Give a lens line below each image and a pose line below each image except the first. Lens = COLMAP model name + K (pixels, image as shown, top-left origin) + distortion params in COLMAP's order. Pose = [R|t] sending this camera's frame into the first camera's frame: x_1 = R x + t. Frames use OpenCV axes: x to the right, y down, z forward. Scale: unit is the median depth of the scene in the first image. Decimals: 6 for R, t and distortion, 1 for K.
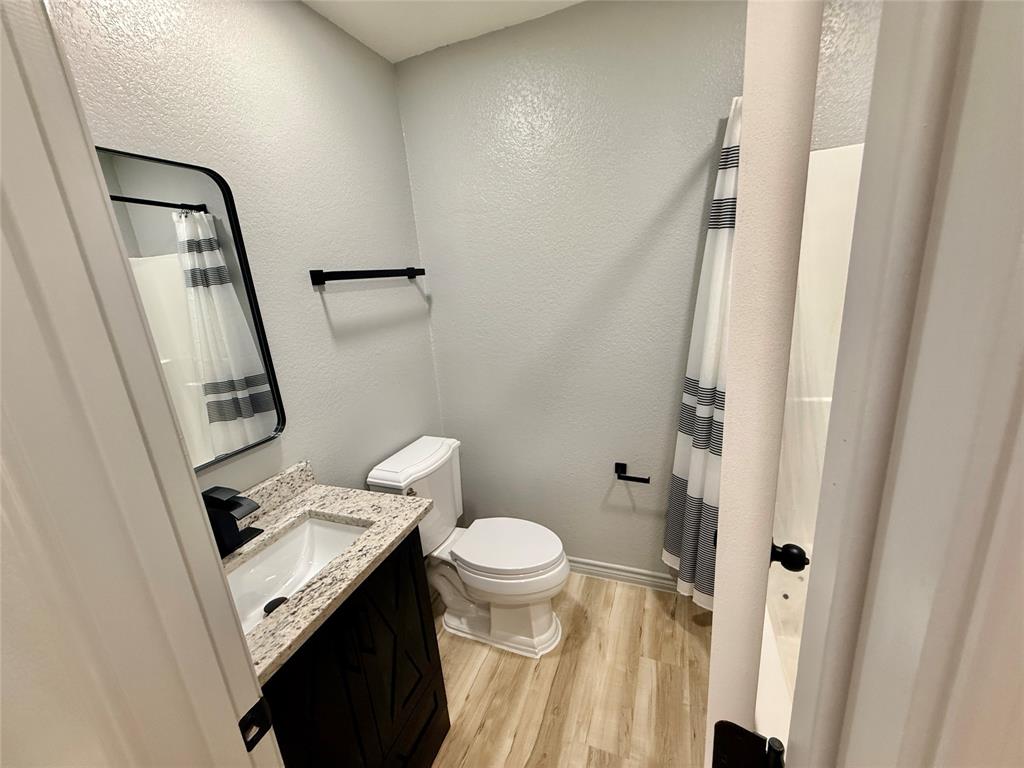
lens RADIAL K [[417.8, 0, 513.6], [0, 417.8, 386.6], [0, 0, 1]] dist [0.027692, -0.000032]
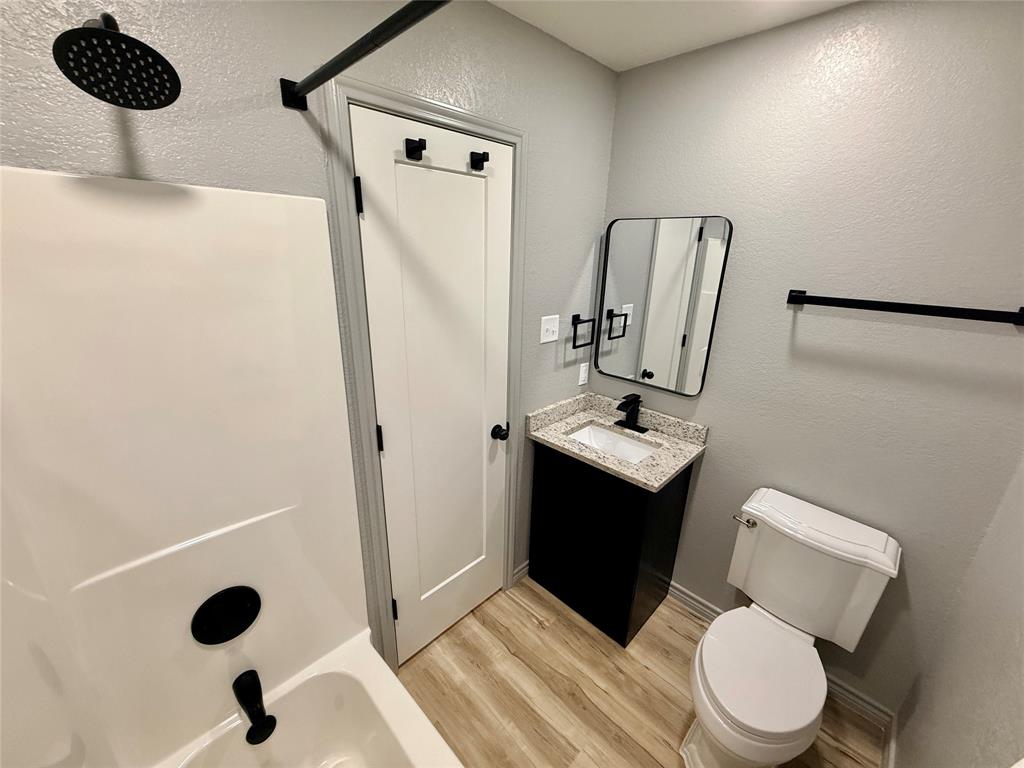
lens RADIAL K [[407.9, 0, 511.3], [0, 407.9, 384.8], [0, 0, 1]] dist [0.000775, -0.000377]
pose [[-0.408251, 0.352457, -0.842084, 0.757784], [-0.234775, 0.850891, 0.469964, -0.381988], [0.882163, 0.389563, -0.264629, 0.720078]]
